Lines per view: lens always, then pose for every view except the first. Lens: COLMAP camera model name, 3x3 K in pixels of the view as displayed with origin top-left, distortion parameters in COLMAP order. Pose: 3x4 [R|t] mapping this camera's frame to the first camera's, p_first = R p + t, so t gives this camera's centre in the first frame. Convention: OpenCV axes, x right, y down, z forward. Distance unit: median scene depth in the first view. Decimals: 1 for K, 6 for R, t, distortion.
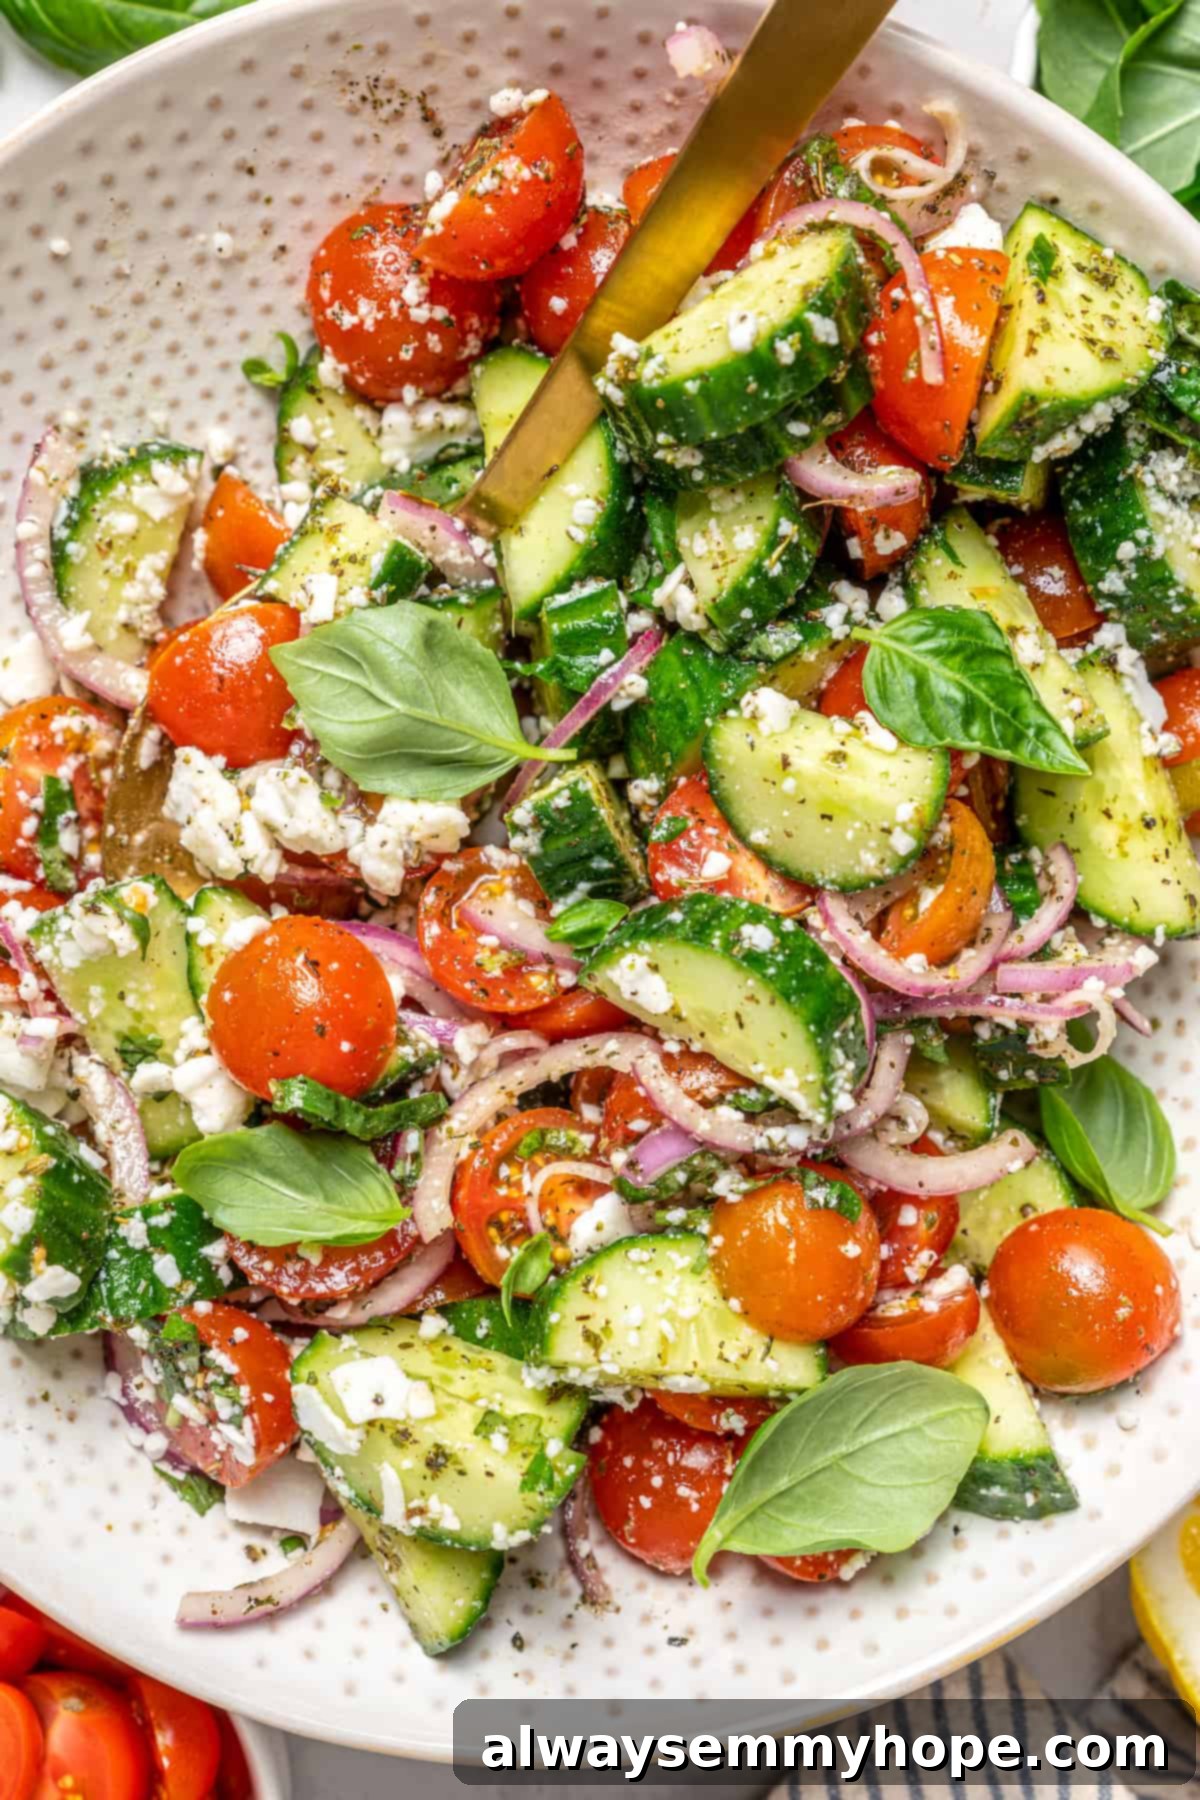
lens RADIAL K [[2302.2, 0, 599.3], [0, 2302.2, 917.8], [0, 0, 1]] dist [0.001803, -0.061174]
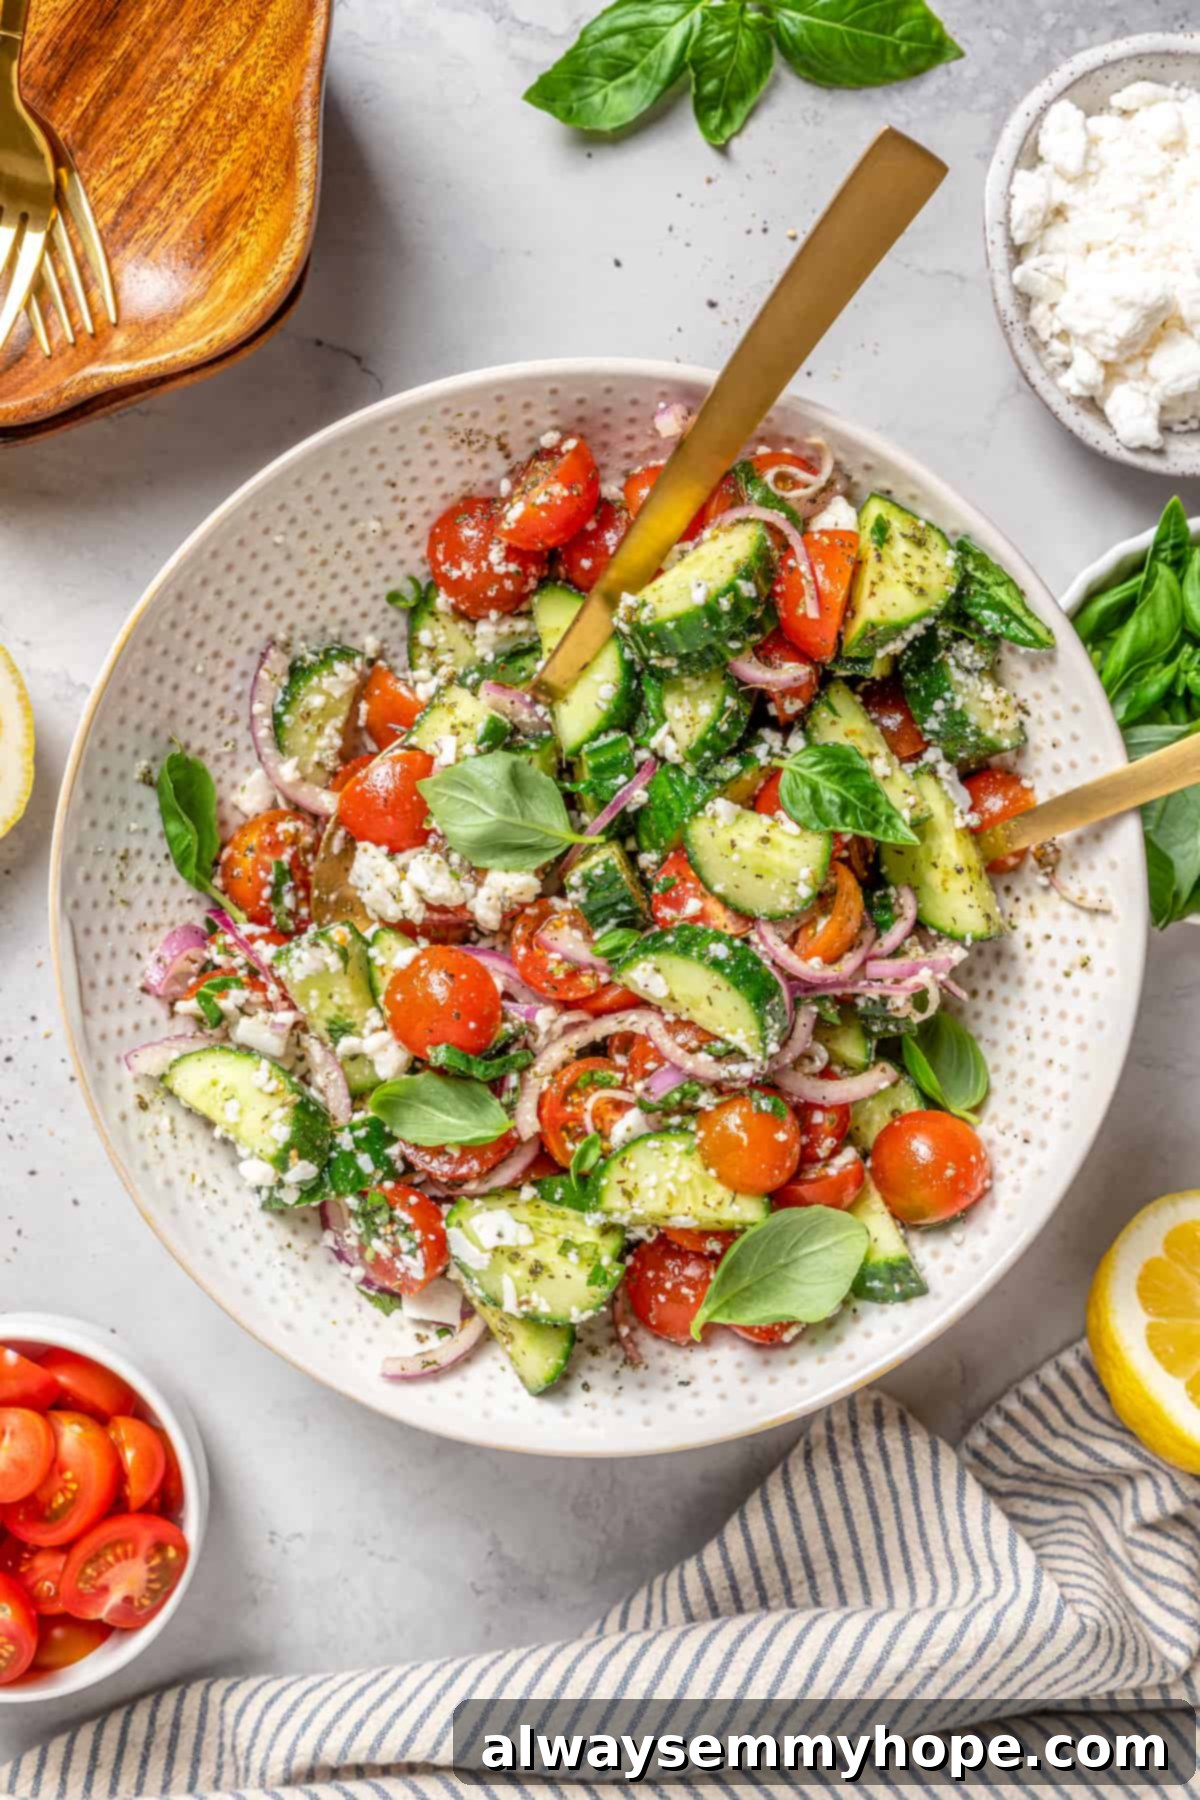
lens RADIAL K [[2302.2, 0, 599.3], [0, 2302.2, 917.8], [0, 0, 1]] dist [0.001803, -0.061174]
pose [[0.999533, -0.030457, 0.002500, -0.020247], [0.030426, 0.999470, 0.011540, -0.034869], [-0.002850, -0.011459, 0.999930, -0.629072]]
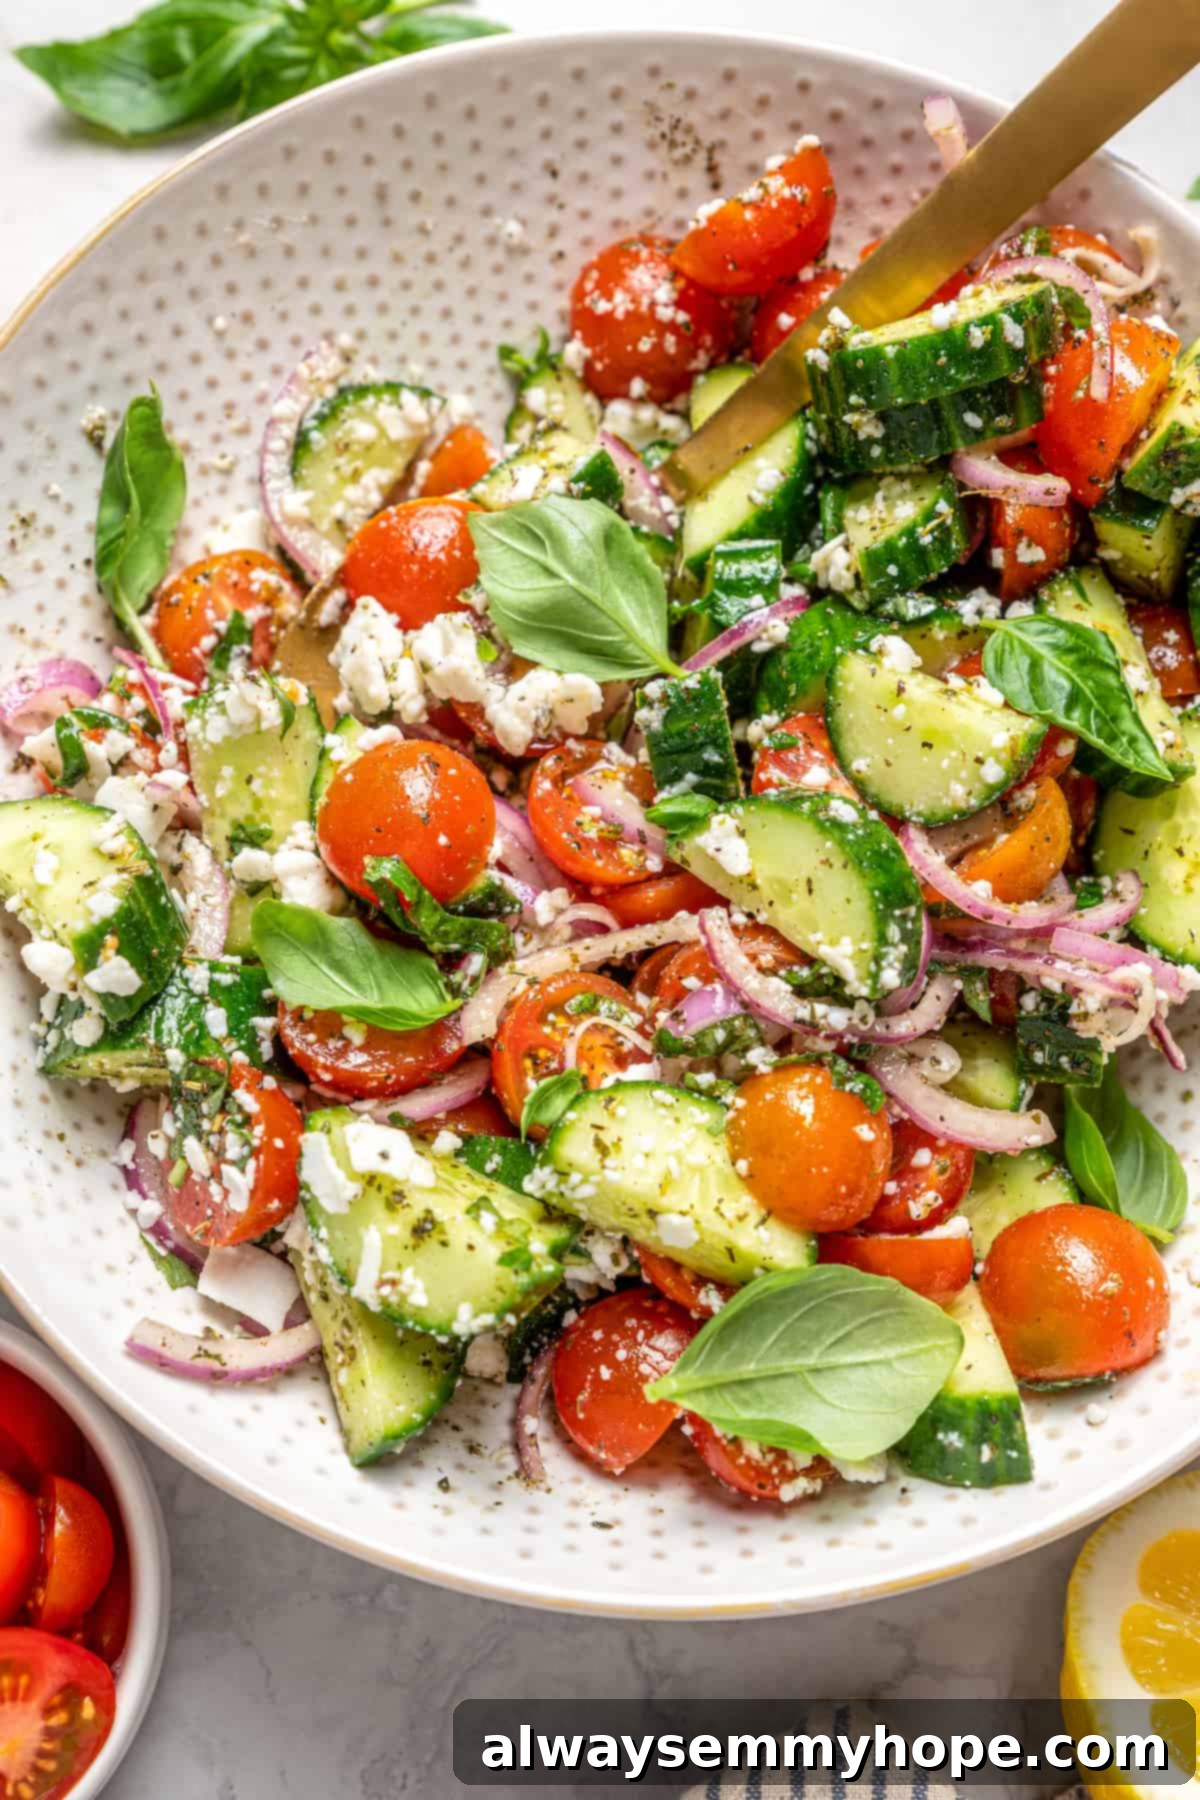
lens RADIAL K [[2302.2, 0, 599.3], [0, 2302.2, 917.8], [0, 0, 1]] dist [0.001803, -0.061174]
pose [[0.969987, 0.233928, -0.066355, 0.038104], [-0.243074, 0.925725, -0.289740, 0.366118], [-0.006352, 0.297173, 0.954803, -0.010115]]
